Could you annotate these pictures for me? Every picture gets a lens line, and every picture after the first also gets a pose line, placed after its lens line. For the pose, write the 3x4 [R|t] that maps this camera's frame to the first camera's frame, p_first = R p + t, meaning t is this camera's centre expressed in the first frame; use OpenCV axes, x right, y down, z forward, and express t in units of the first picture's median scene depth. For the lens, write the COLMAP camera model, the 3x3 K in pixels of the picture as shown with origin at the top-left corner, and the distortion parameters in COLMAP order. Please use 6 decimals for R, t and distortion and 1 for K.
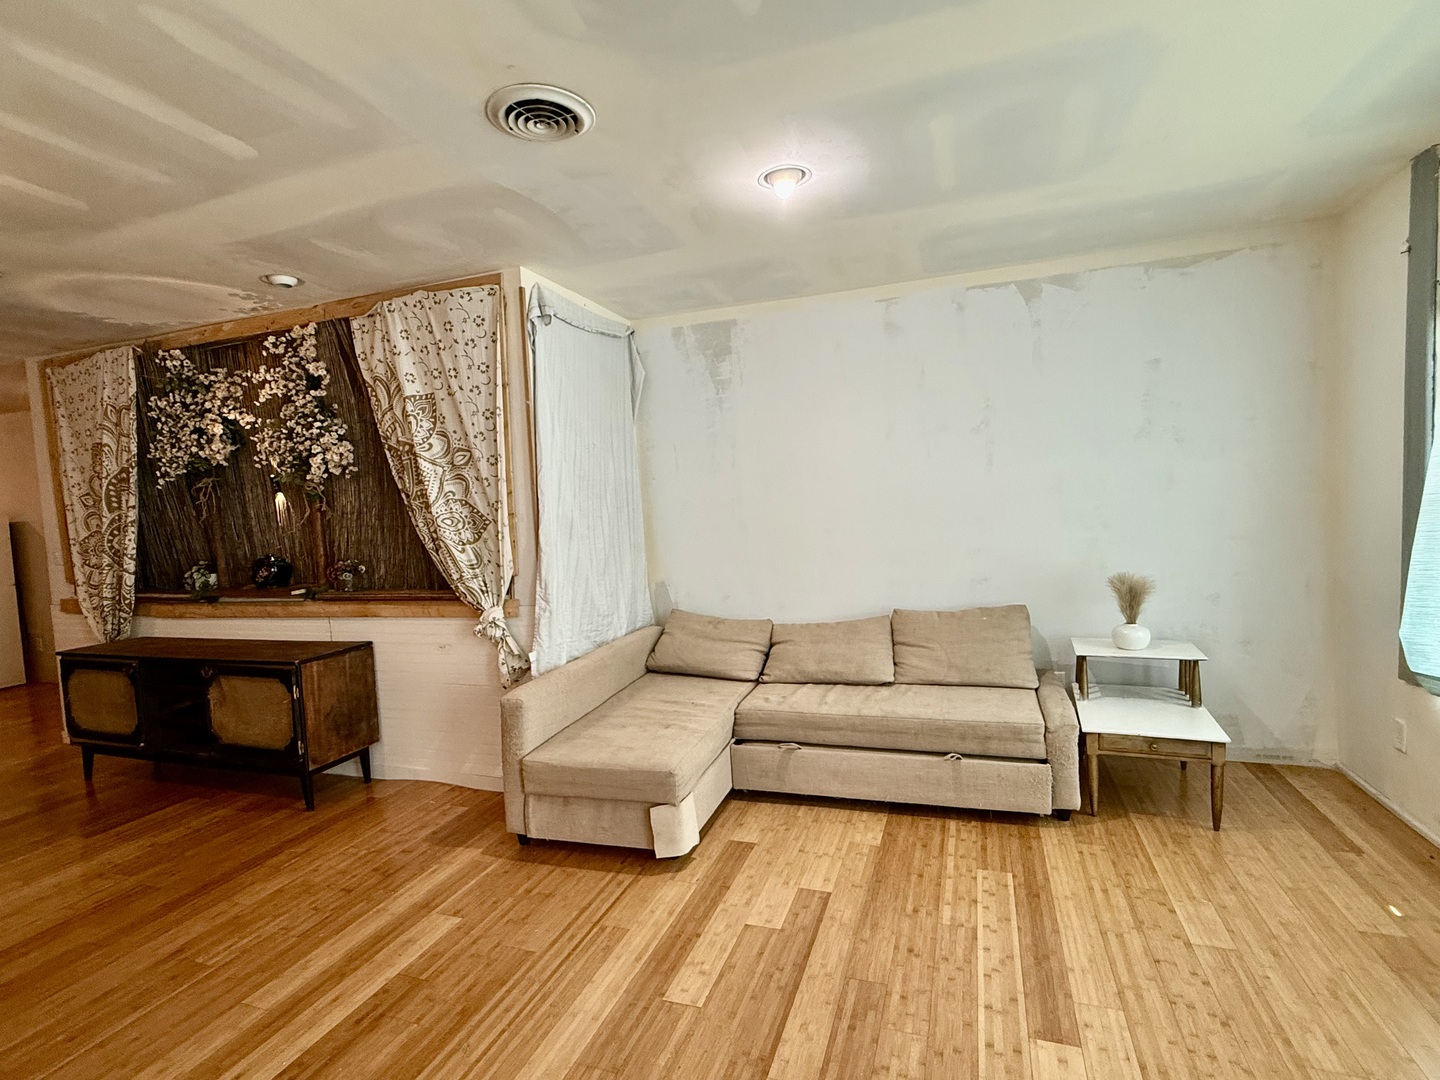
lens RADIAL K [[706.1, 0, 717.2], [0, 706.1, 542.4], [0, 0, 1]] dist [-0.000152, 0.000790]
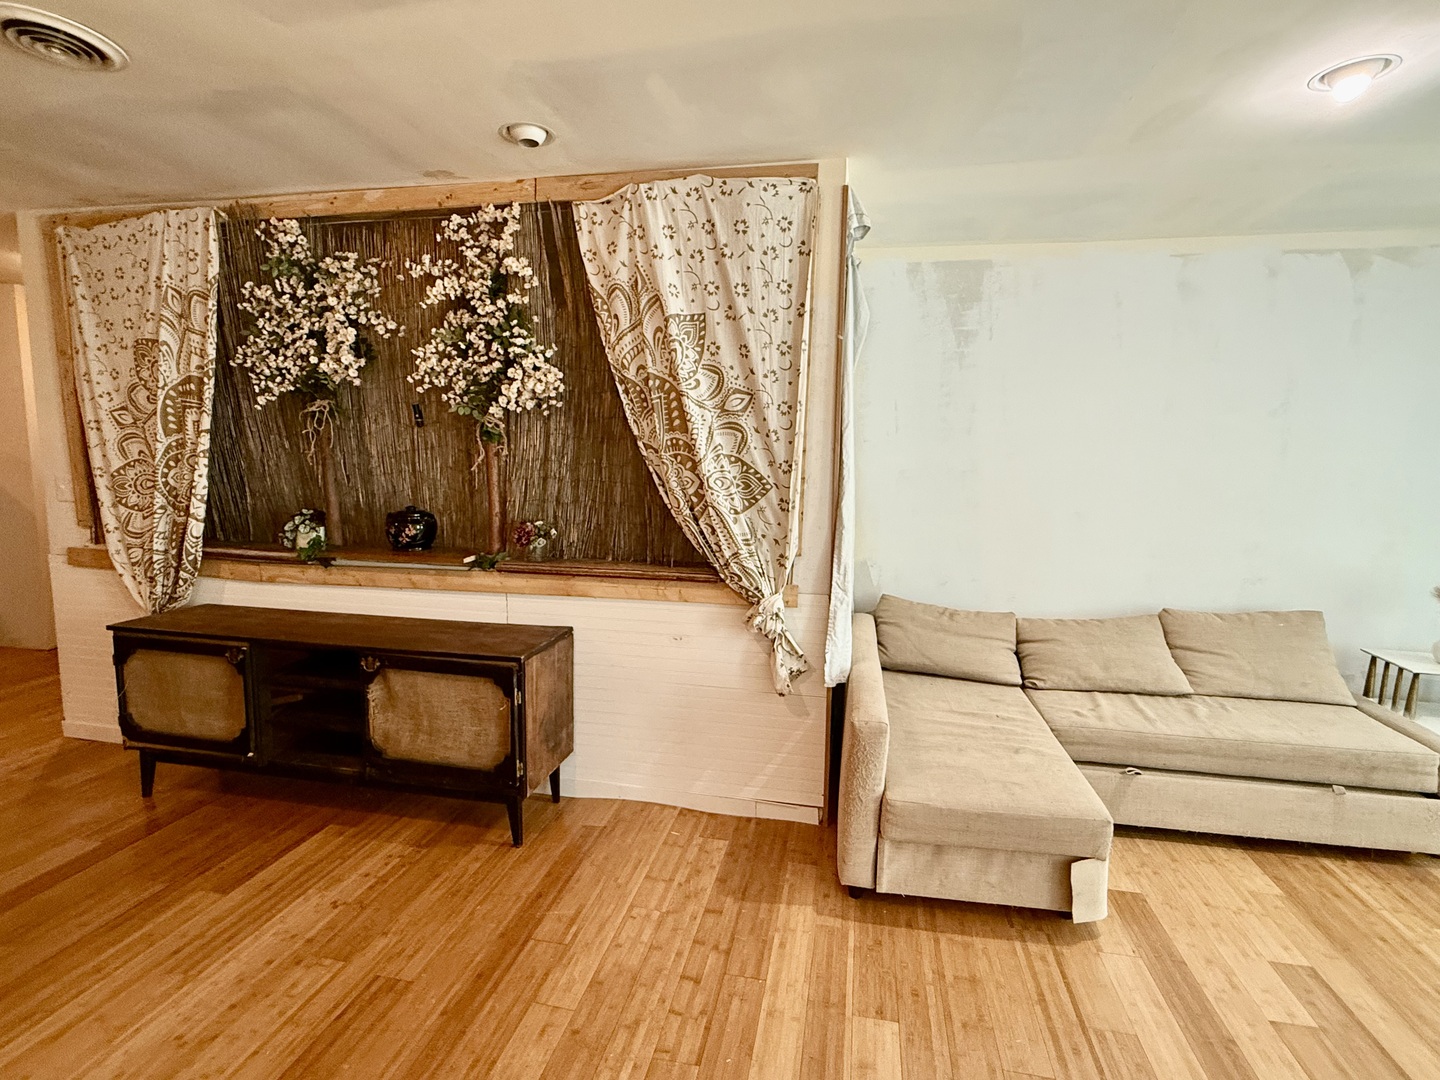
lens RADIAL K [[706.1, 0, 717.2], [0, 706.1, 542.4], [0, 0, 1]] dist [-0.000152, 0.000790]
pose [[0.987596, 0.048247, 0.149423, -0.483845], [-0.057215, 0.996773, 0.056311, -0.007582], [-0.146224, -0.064162, 0.987169, 0.220929]]
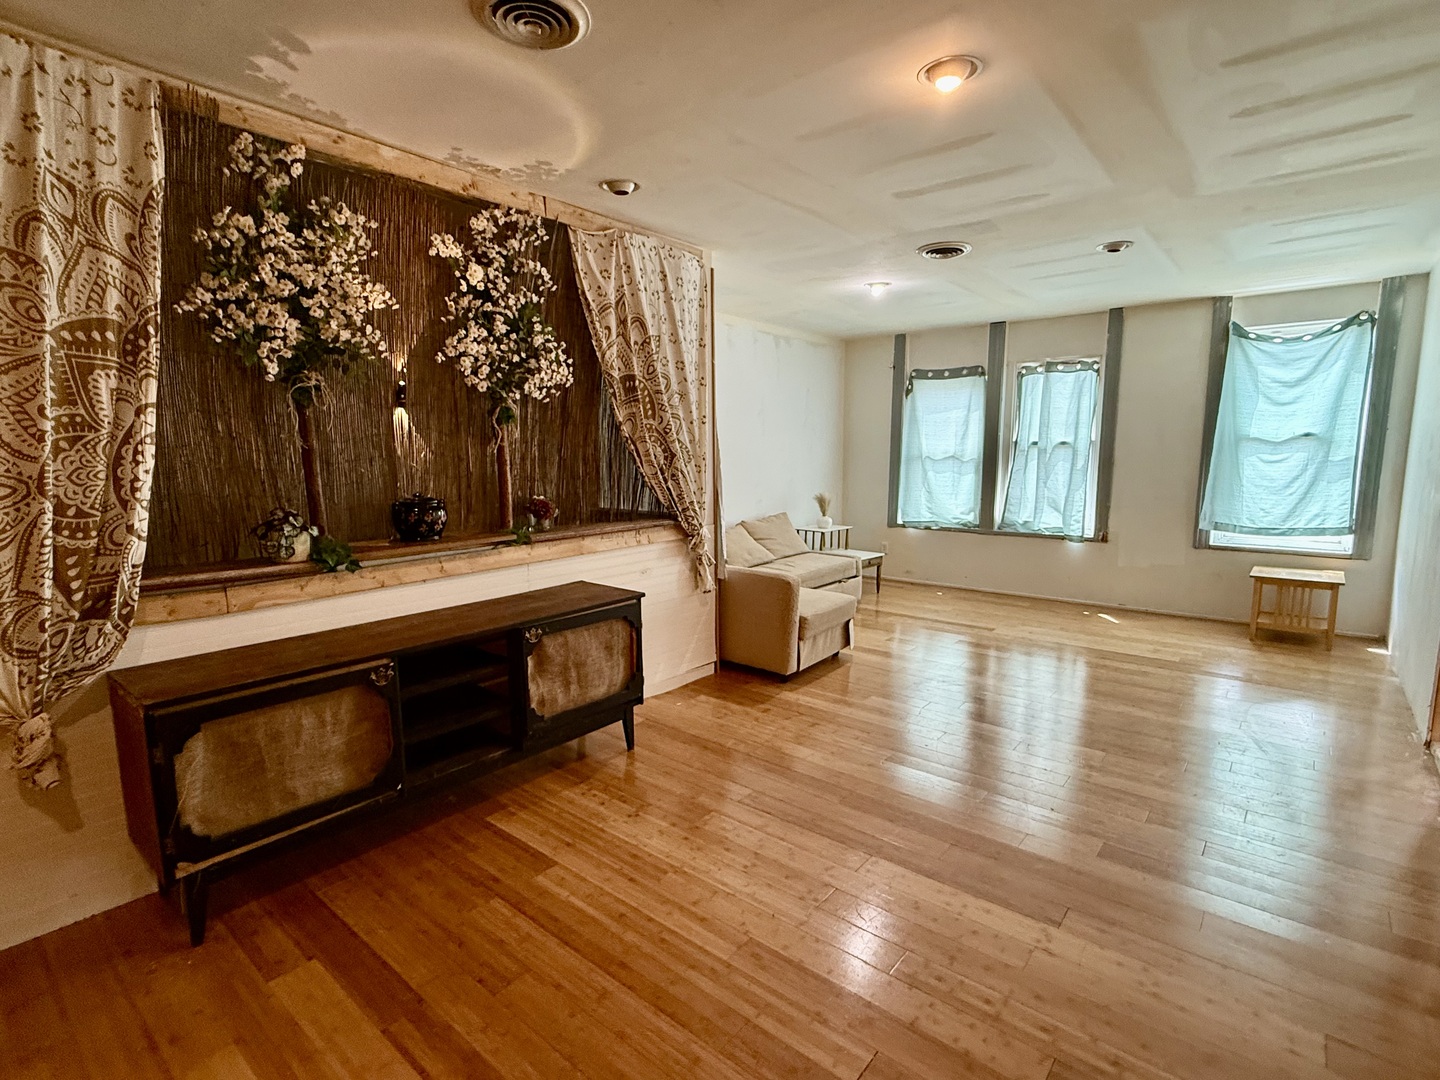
lens RADIAL K [[706.1, 0, 717.2], [0, 706.1, 542.4], [0, 0, 1]] dist [-0.000152, 0.000790]
pose [[0.340994, -0.077212, 0.936889, -1.397810], [0.042740, 0.996864, 0.066599, 0.036867], [-0.939093, 0.017332, 0.343225, 0.539587]]
